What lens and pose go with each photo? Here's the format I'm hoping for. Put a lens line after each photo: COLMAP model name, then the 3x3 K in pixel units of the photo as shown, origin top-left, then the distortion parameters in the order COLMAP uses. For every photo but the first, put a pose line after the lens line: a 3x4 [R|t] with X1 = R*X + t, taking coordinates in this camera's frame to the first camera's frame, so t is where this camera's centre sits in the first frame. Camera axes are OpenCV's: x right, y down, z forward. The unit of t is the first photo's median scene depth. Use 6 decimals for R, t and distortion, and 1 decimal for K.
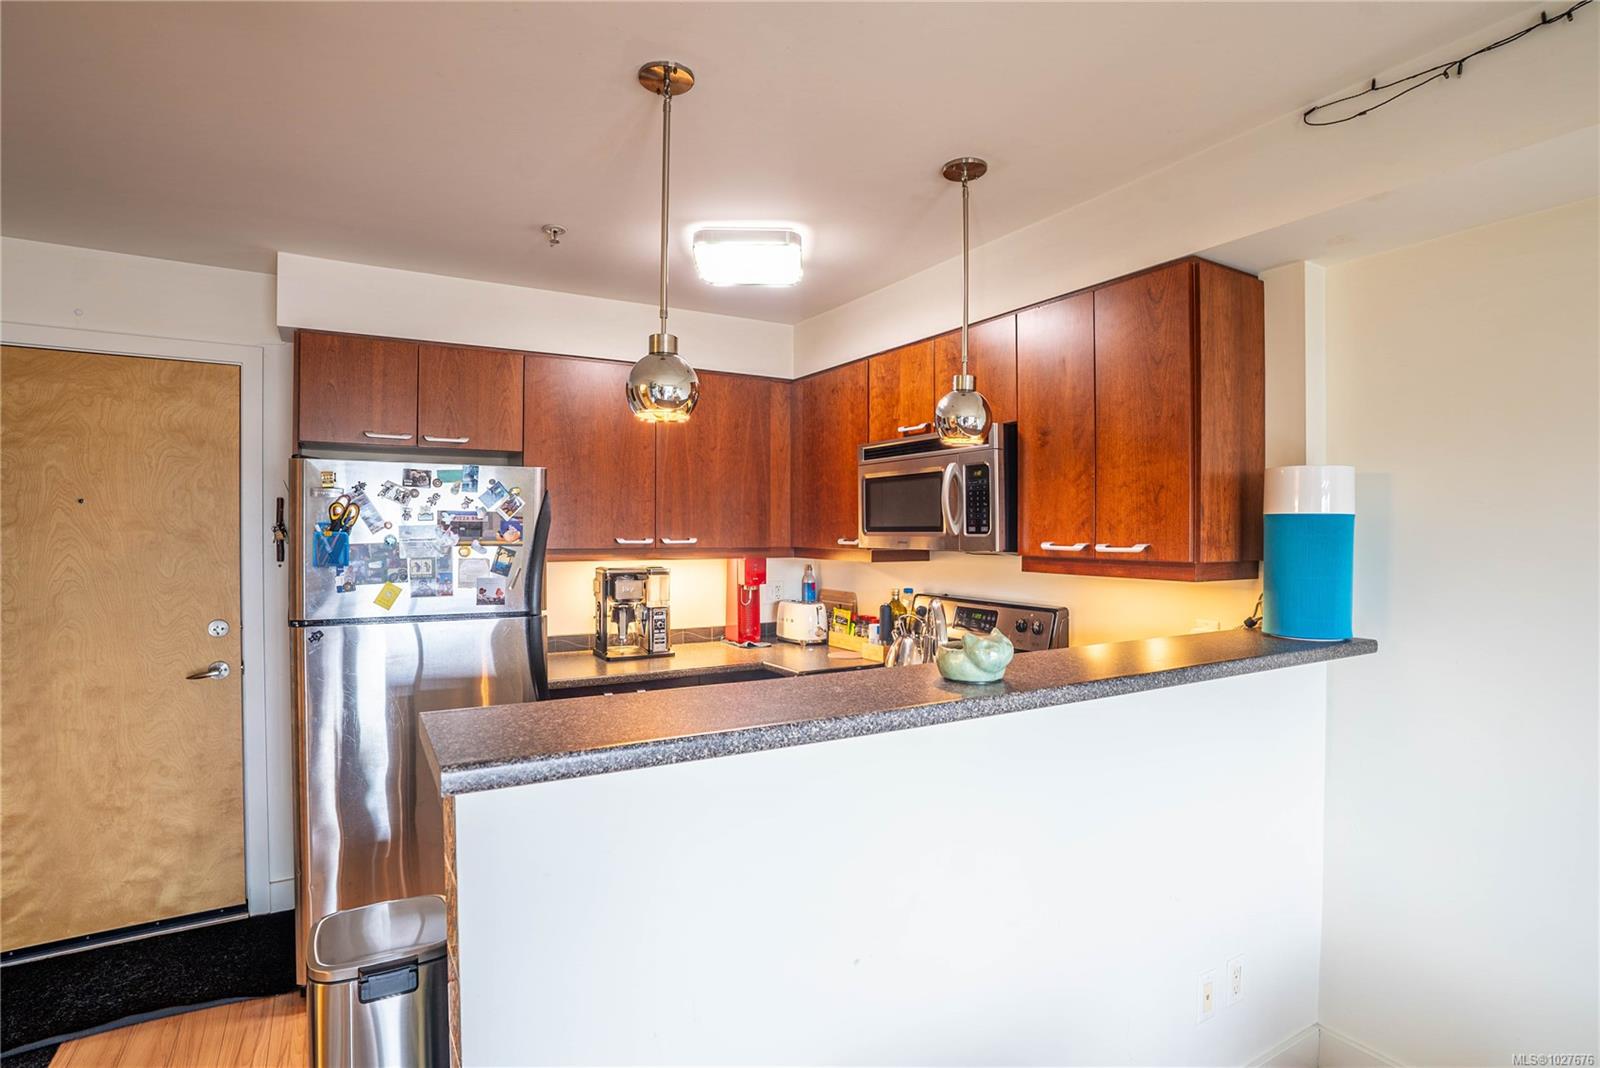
lens RADIAL K [[813.6, 0, 800.0], [0, 813.6, 534.0], [0, 0, 1]] dist [-0.079847, 0.037236]
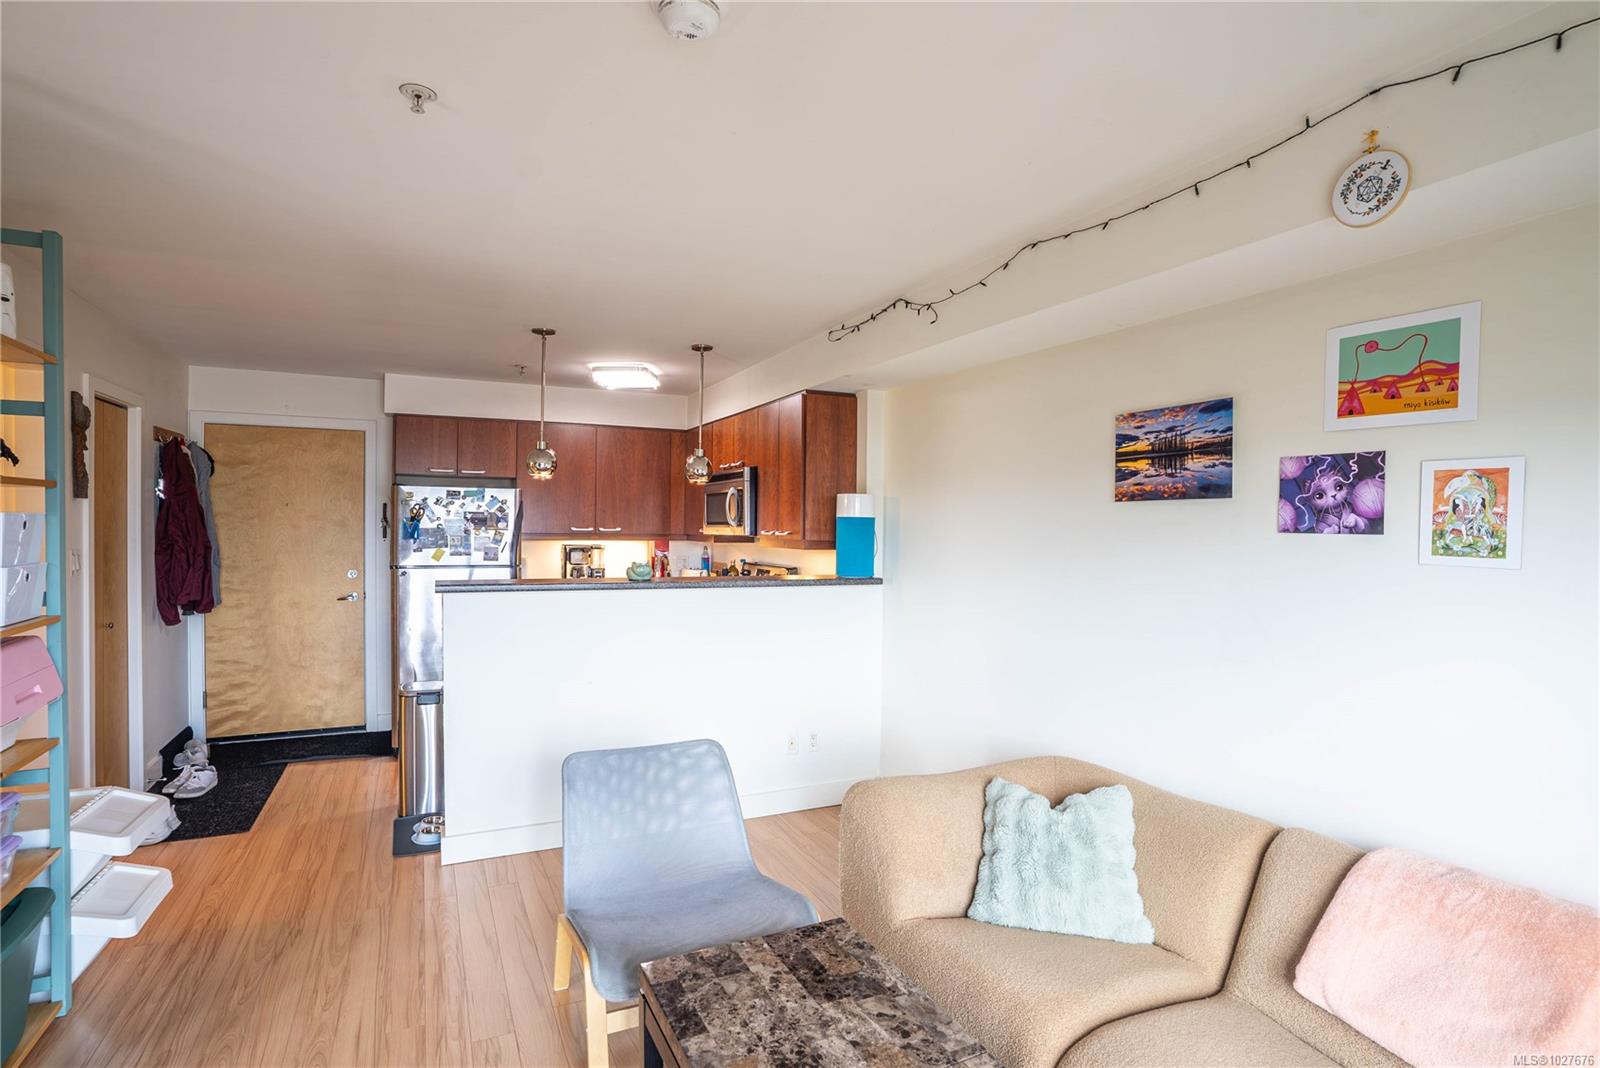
lens RADIAL K [[813.6, 0, 800.0], [0, 813.6, 534.0], [0, 0, 1]] dist [-0.079847, 0.037236]
pose [[0.996052, 0.010334, -0.088164, 0.519353], [-0.009840, 0.999933, 0.006040, 0.005482], [0.088221, -0.005148, 0.996088, -0.848287]]
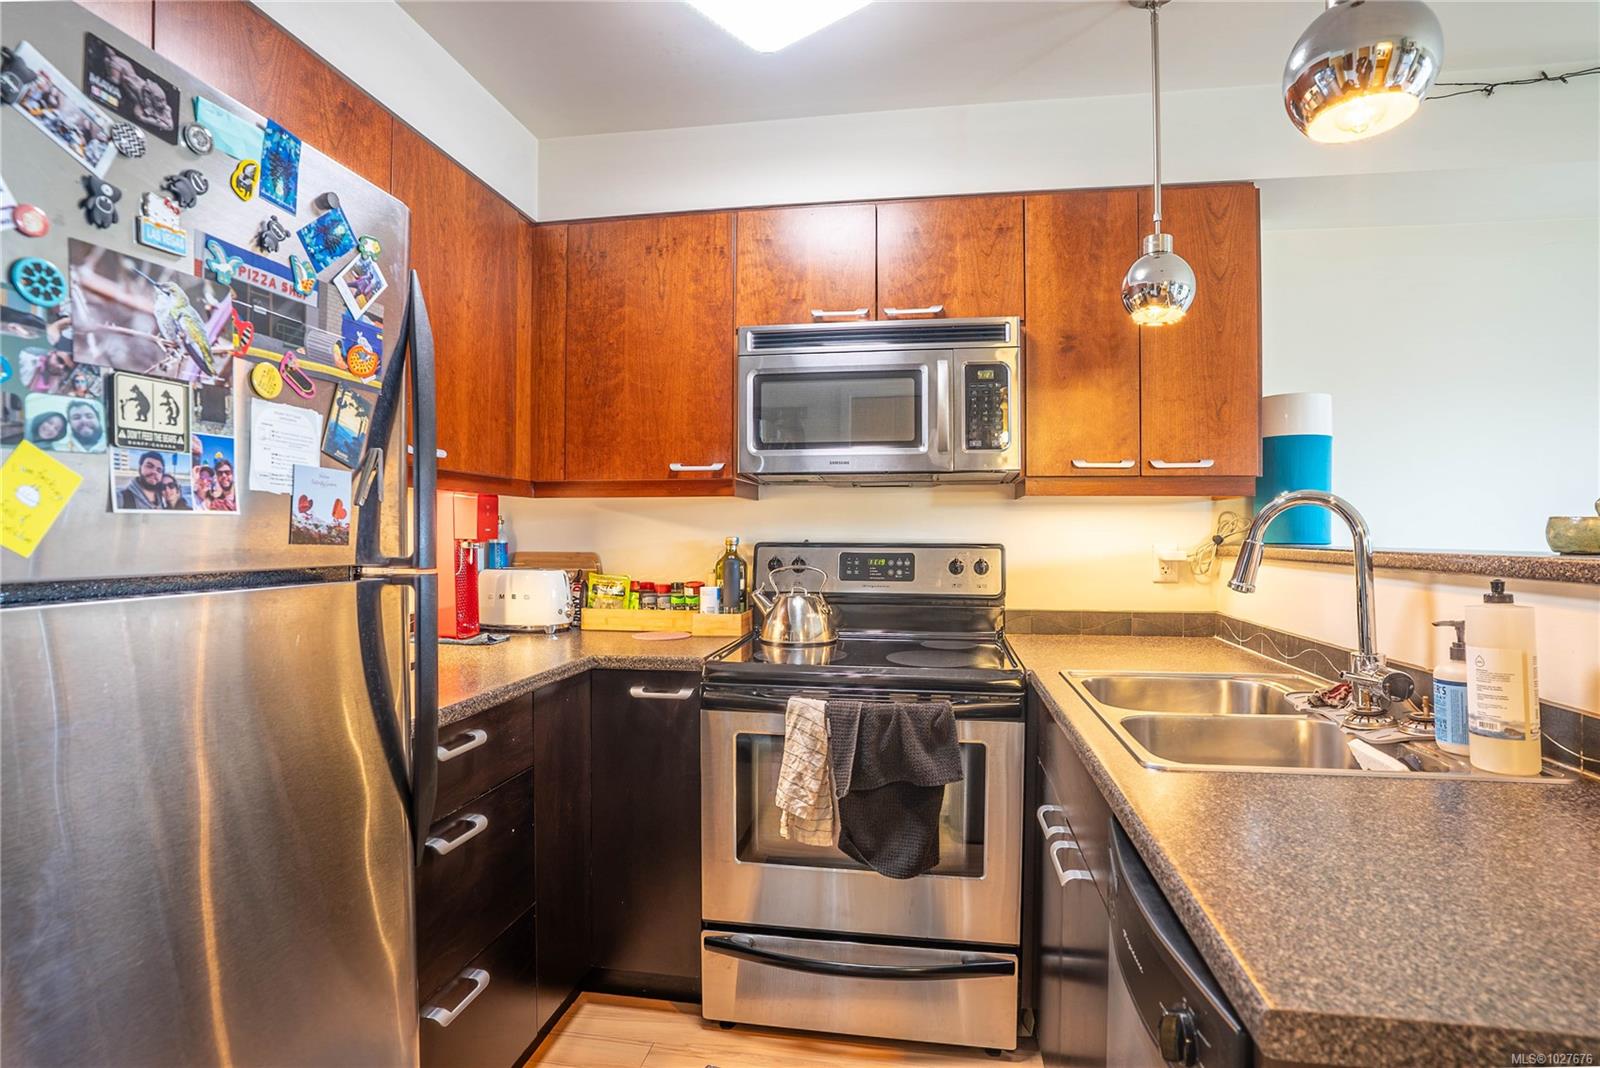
lens RADIAL K [[813.6, 0, 800.0], [0, 813.6, 534.0], [0, 0, 1]] dist [-0.079847, 0.037236]
pose [[0.633577, -0.000558, 0.773679, -0.517978], [0.002994, 0.999994, -0.001730, 0.083858], [-0.773674, 0.003412, 0.633575, 0.614940]]
